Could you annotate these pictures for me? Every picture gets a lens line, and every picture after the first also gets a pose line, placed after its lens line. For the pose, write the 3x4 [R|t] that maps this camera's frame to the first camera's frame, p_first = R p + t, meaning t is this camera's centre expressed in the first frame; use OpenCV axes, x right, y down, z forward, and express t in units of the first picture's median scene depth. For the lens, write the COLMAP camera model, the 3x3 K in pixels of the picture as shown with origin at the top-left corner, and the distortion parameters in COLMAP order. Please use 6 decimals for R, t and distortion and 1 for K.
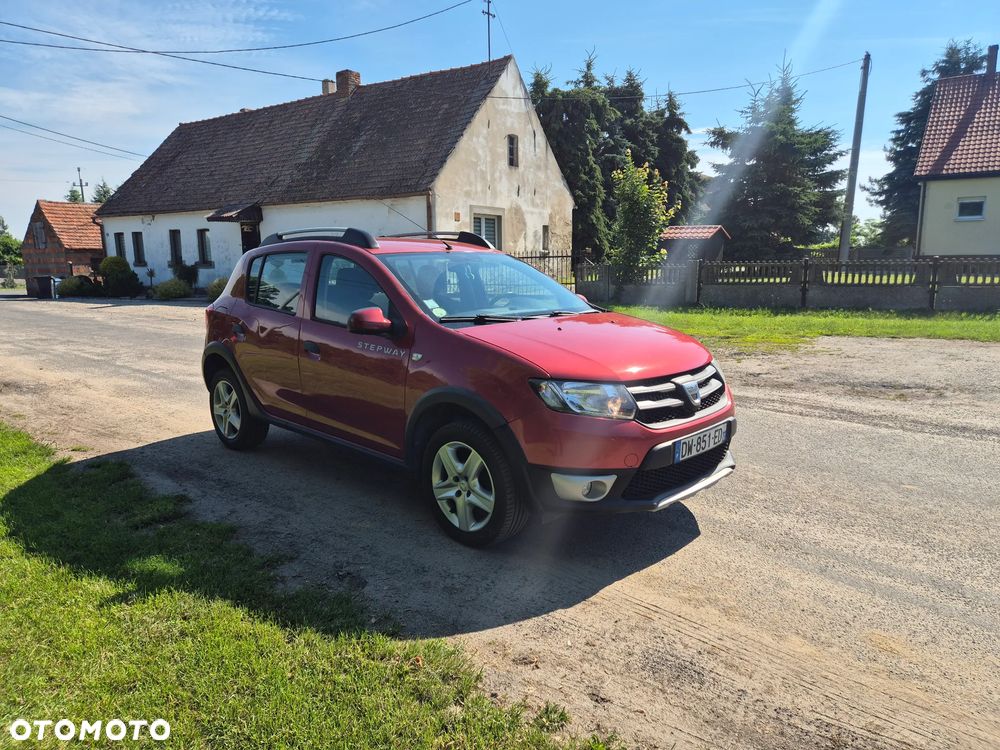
lens RADIAL K [[664.5, 0, 497.5], [0, 664.5, 378.7], [0, 0, 1]] dist [0.067098, -0.056036]
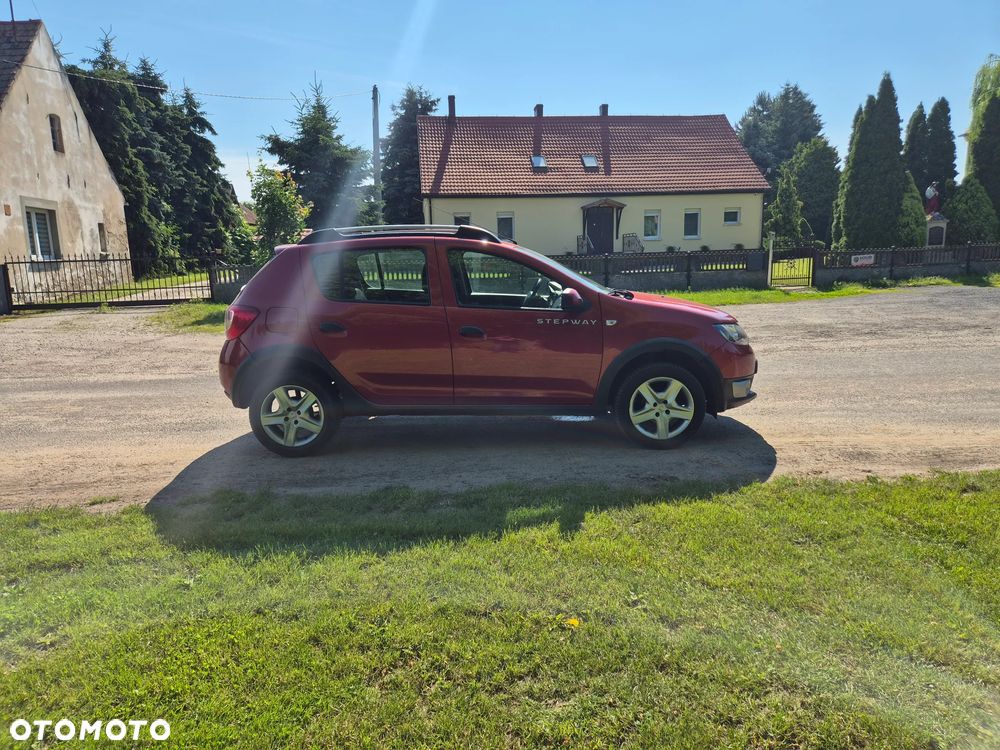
lens RADIAL K [[664.5, 0, 495.9], [0, 664.5, 375.1], [0, 0, 1]] dist [0.067098, -0.056036]
pose [[0.732895, -0.128422, 0.668111, -0.192862], [0.135936, 0.989863, 0.041151, -0.002478], [-0.666623, 0.060661, 0.742923, 0.025654]]
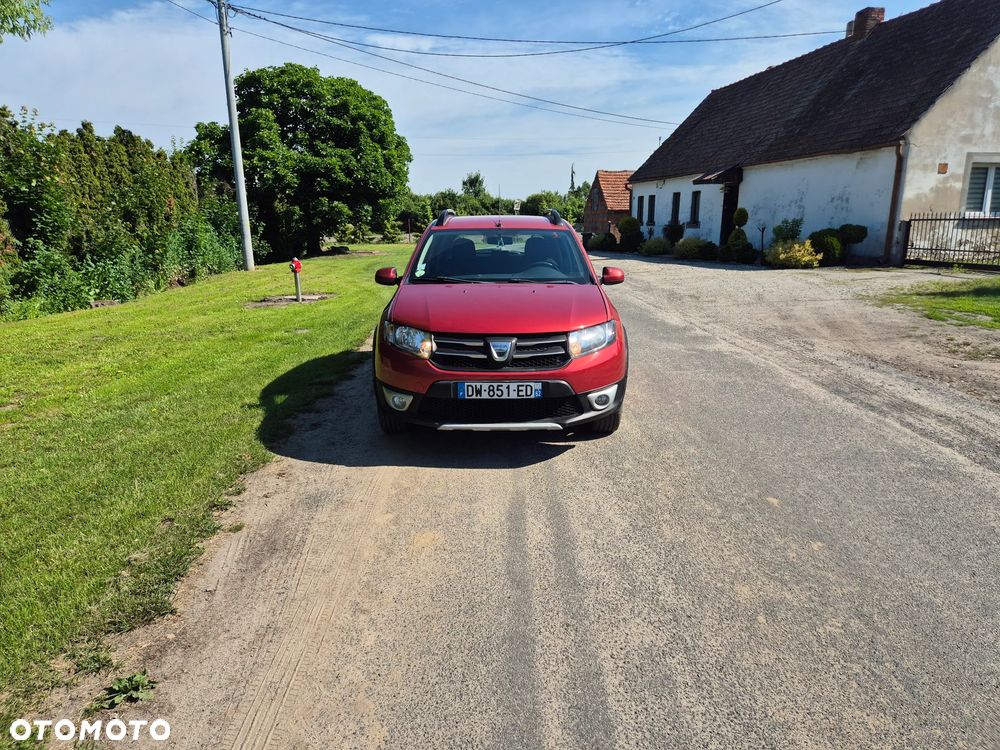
lens RADIAL K [[664.5, 0, 498.9], [0, 664.5, 371.0], [0, 0, 1]] dist [0.067098, -0.056036]
pose [[0.698577, 0.164971, -0.696258, 0.176919], [-0.128903, 0.986154, 0.104327, -0.010755], [0.703829, 0.016869, 0.710170, 0.018024]]
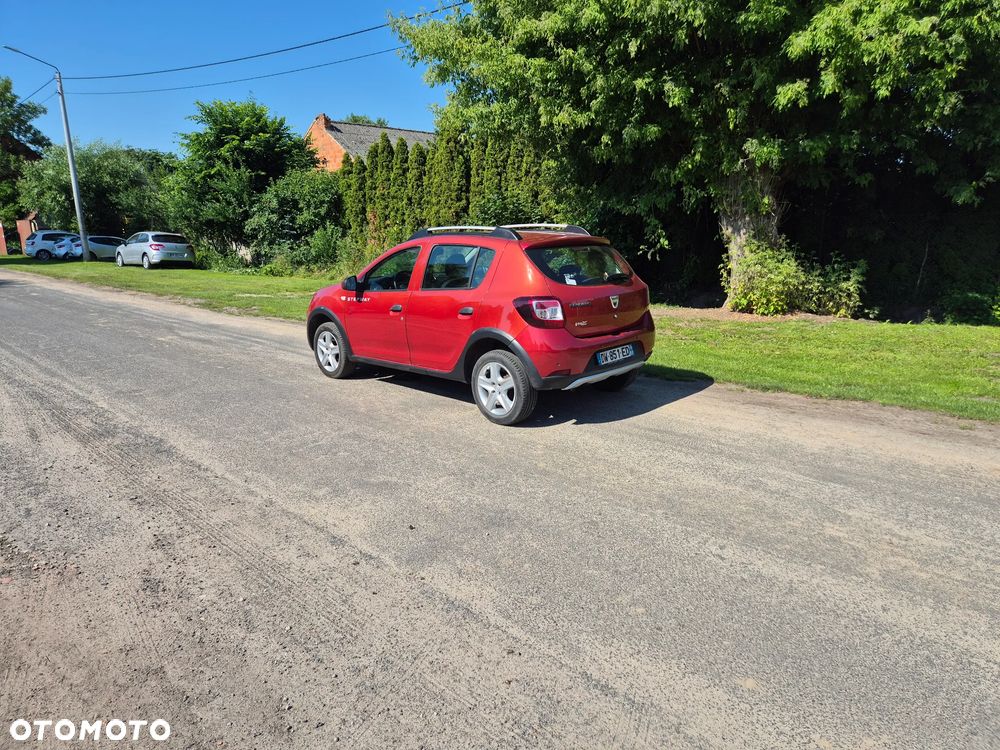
lens RADIAL K [[664.5, 0, 497.3], [0, 664.5, 378.1], [0, 0, 1]] dist [0.067098, -0.056036]
pose [[-0.999355, 0.028756, 0.021529, -0.047422], [0.034901, 0.919136, 0.392392, -0.104770], [-0.008504, 0.392891, -0.919546, 0.528252]]
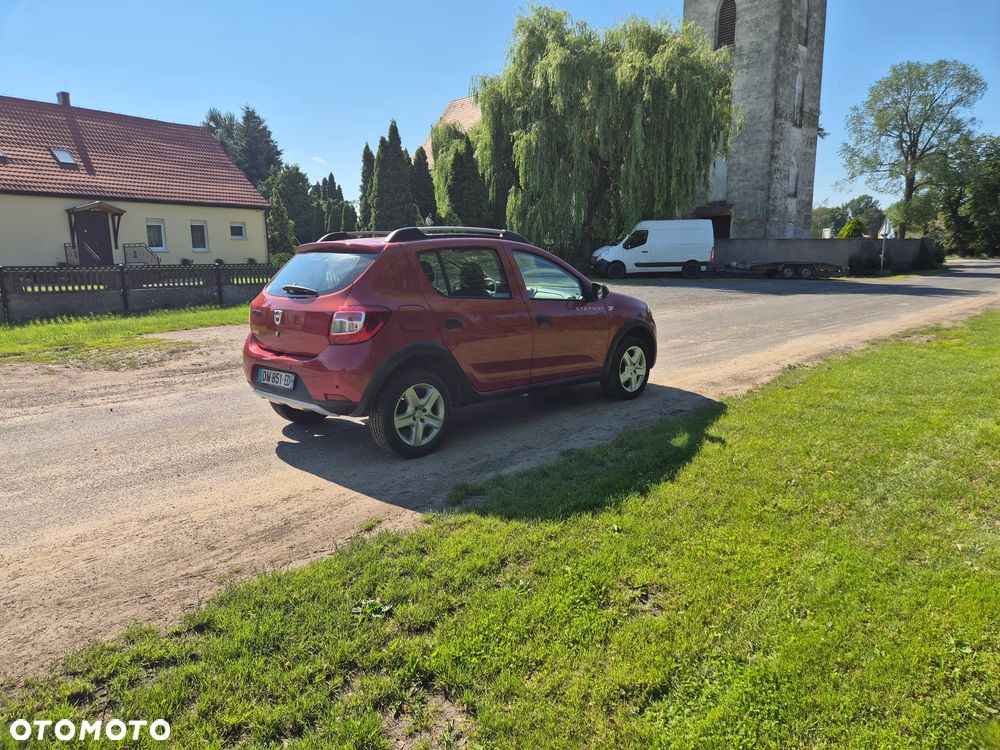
lens RADIAL K [[664.5, 0, 498.8], [0, 664.5, 378.6], [0, 0, 1]] dist [0.067098, -0.056036]
pose [[0.020592, -0.164413, 0.986177, -0.309606], [0.187104, 0.969593, 0.157742, -0.030391], [-0.982124, 0.181269, 0.050729, 0.198146]]
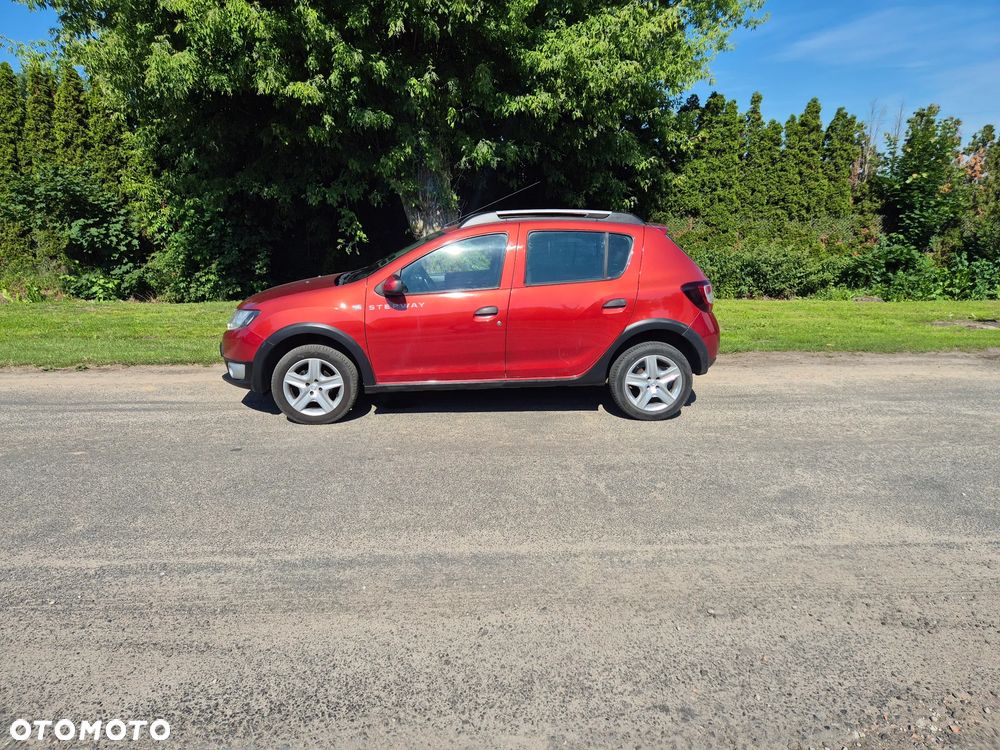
lens RADIAL K [[664.5, 0, 495.4], [0, 664.5, 371.3], [0, 0, 1]] dist [0.067098, -0.056036]
pose [[-0.678412, 0.176028, -0.713282, 0.170228], [-0.123518, 0.929725, 0.346922, -0.081028], [0.724224, 0.323459, -0.608994, 0.397243]]
